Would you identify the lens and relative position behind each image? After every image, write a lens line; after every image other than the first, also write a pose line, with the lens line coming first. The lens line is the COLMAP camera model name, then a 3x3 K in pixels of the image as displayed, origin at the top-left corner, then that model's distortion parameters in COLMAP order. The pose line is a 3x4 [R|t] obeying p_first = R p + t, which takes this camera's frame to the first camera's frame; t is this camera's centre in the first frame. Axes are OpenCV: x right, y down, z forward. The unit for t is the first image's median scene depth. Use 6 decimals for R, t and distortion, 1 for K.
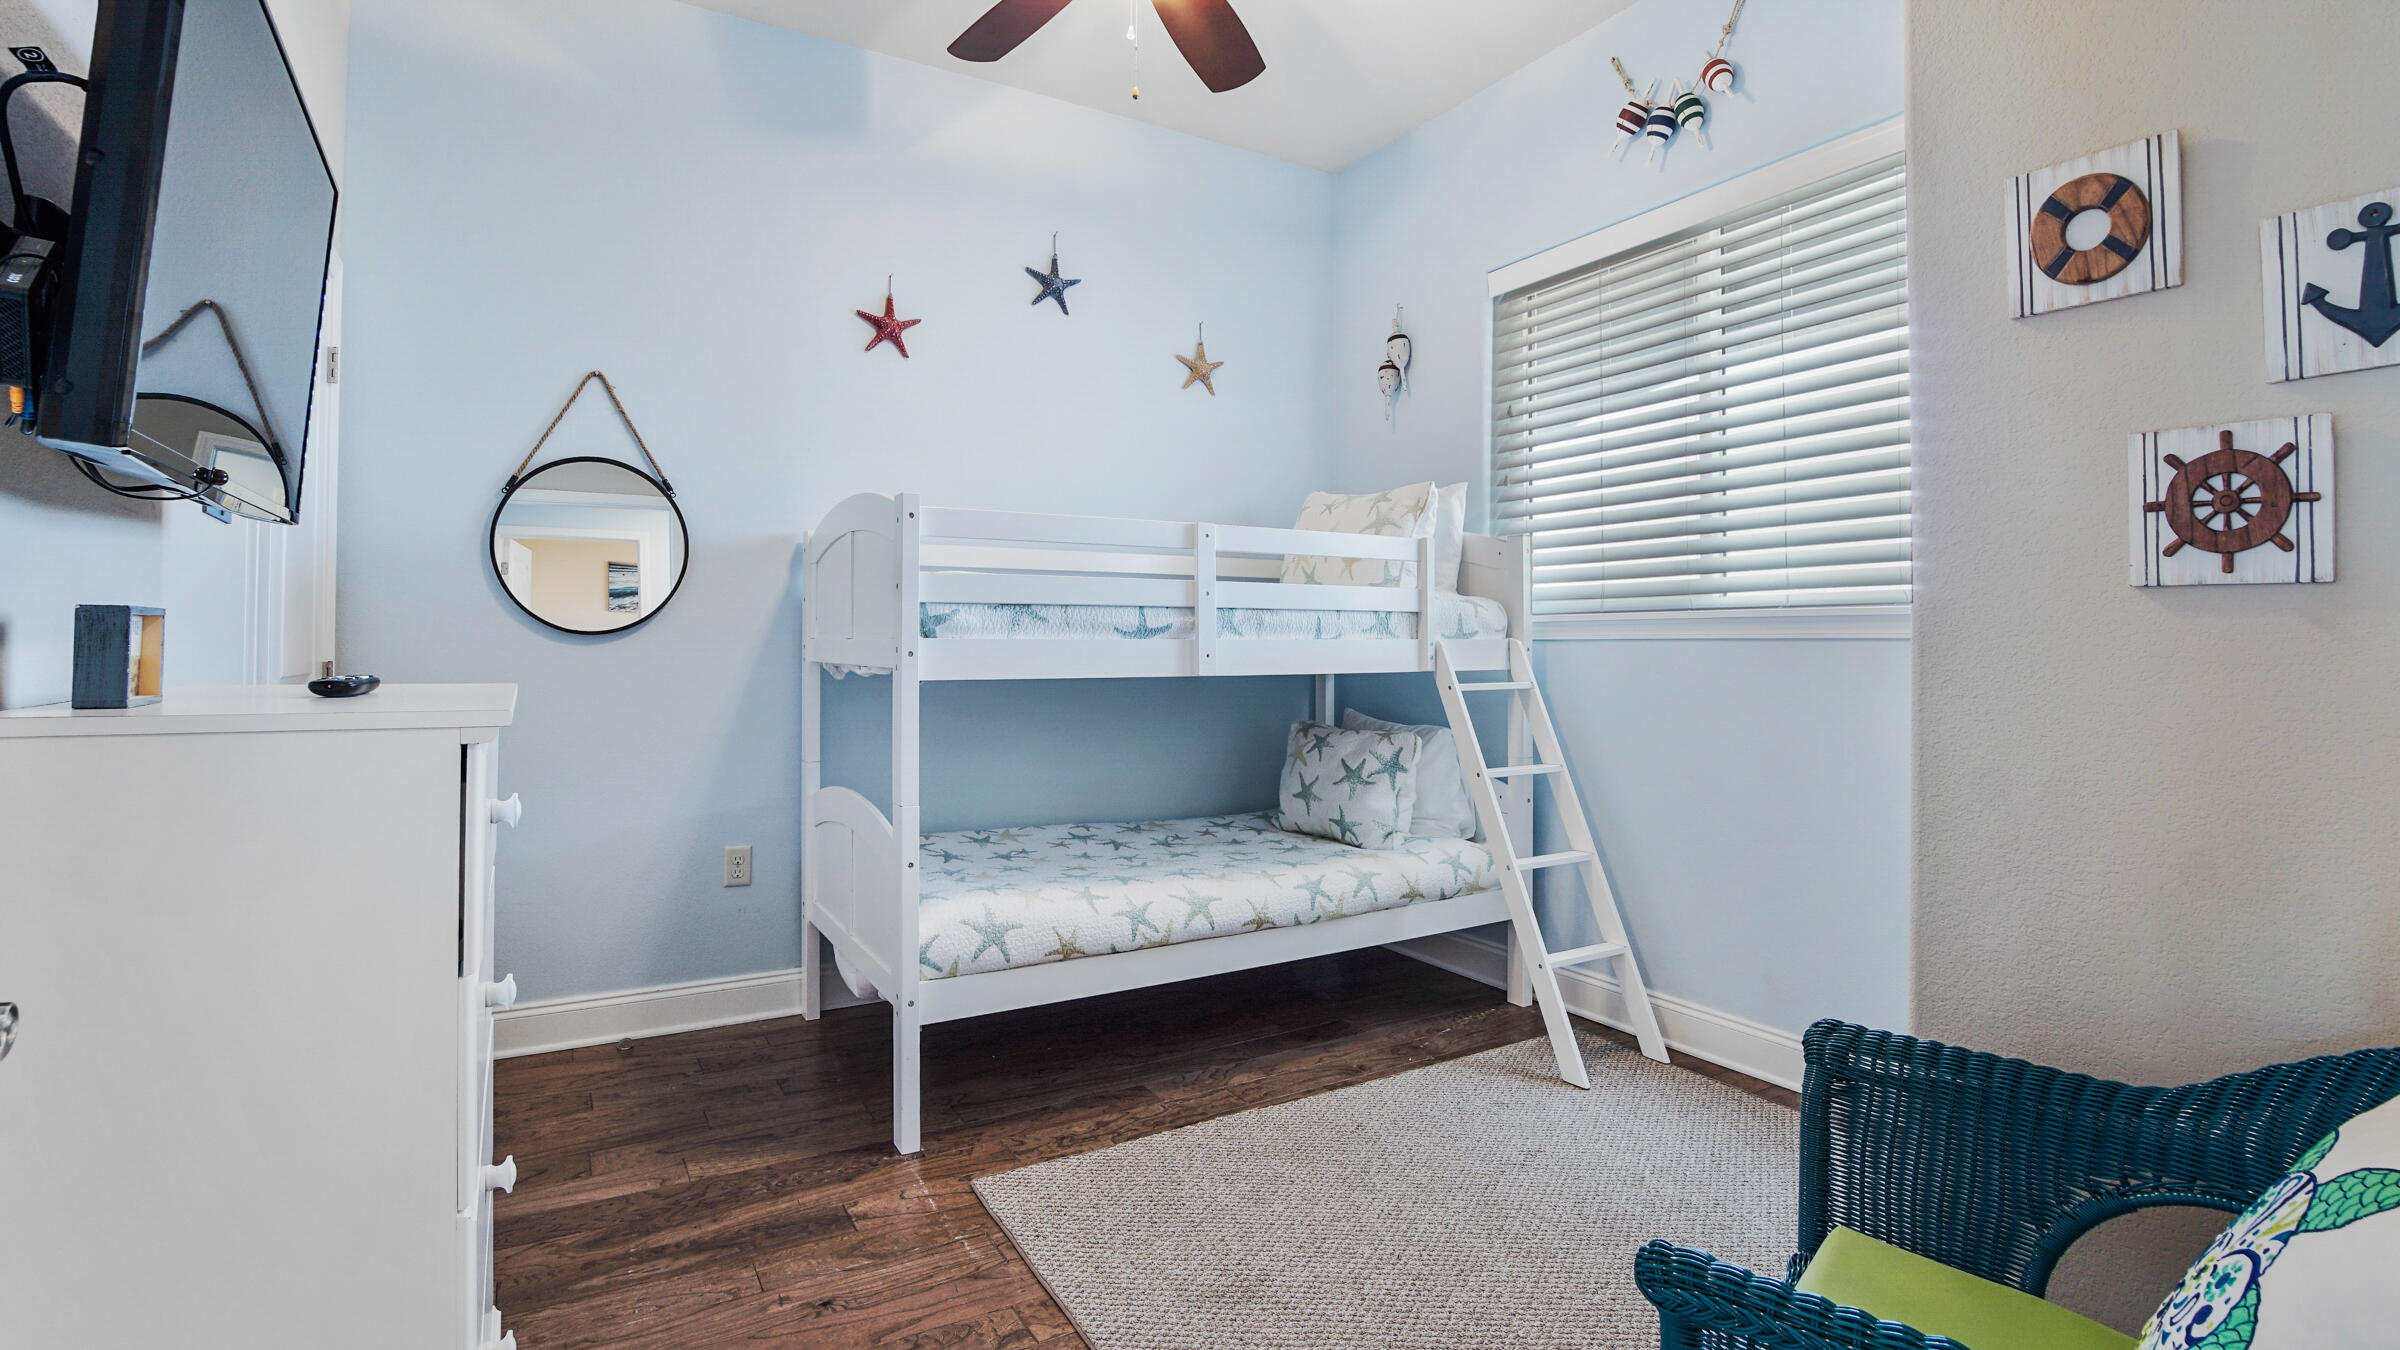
lens RADIAL K [[1096.3, 0, 1201.2], [0, 1096.3, 635.4], [0, 0, 1]] dist [-0.000175, -0.000185]
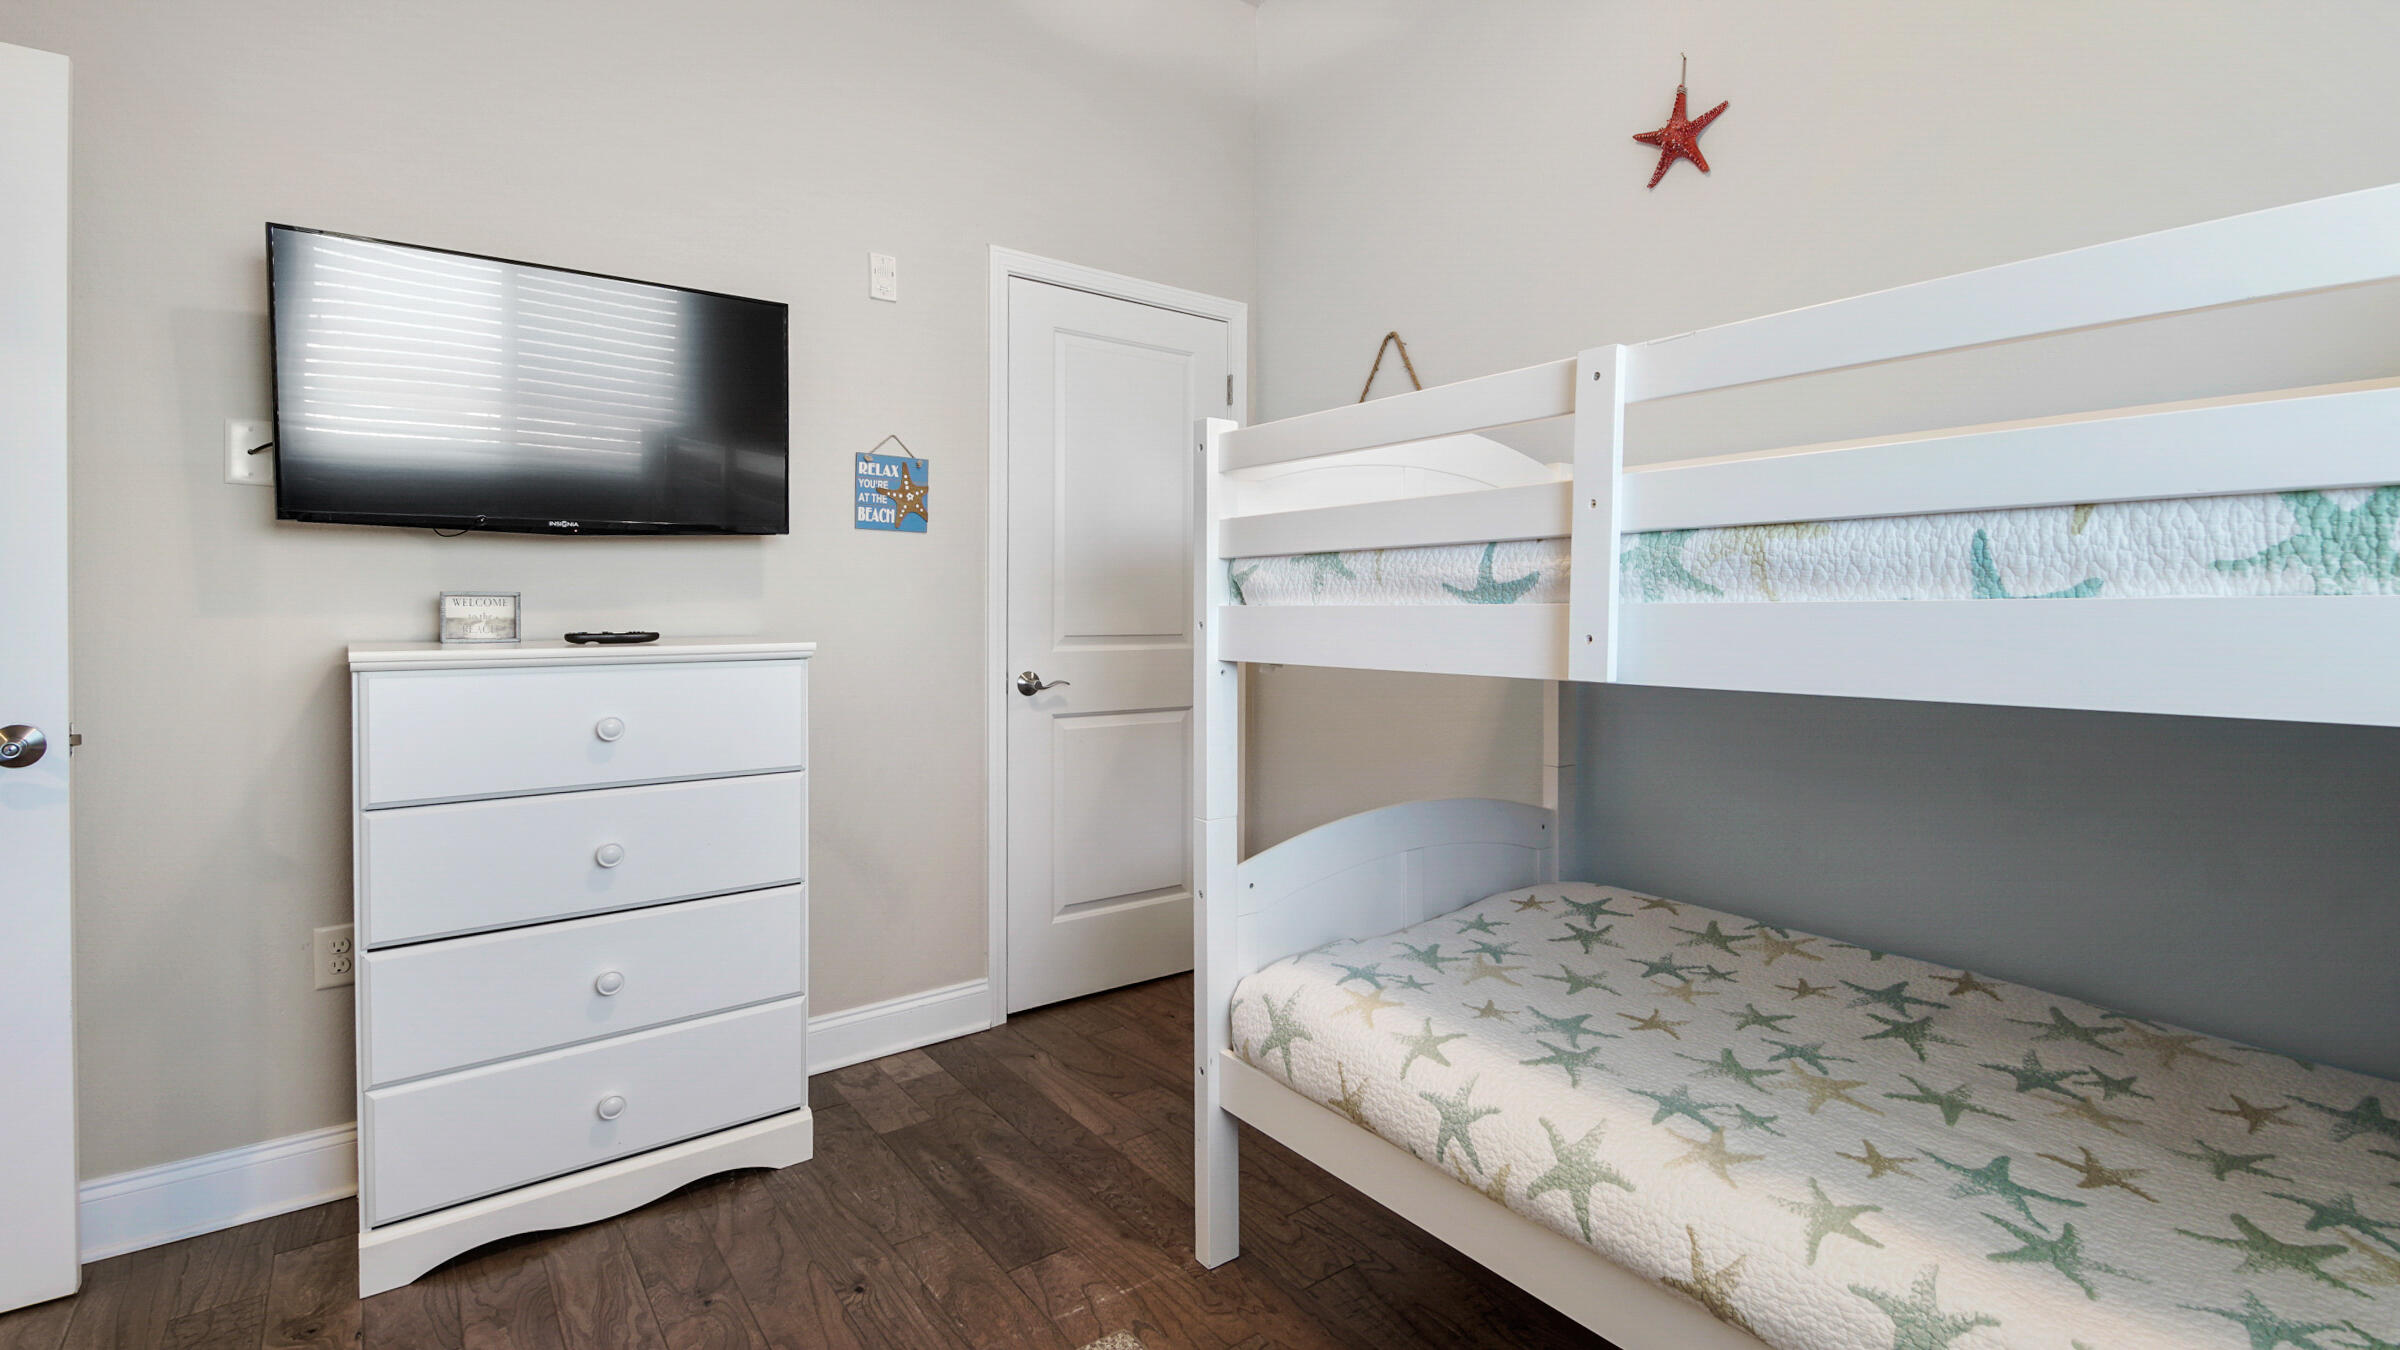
lens RADIAL K [[1077.1, 0, 1163.7], [0, 1077.1, 616.2], [0, 0, 1]] dist [0.041664, -0.000563]
pose [[0.127033, 0.005585, -0.991883, 0.446038], [0.010780, 0.999917, 0.007011, 0.004022], [0.991840, -0.011583, 0.126962, 0.781945]]
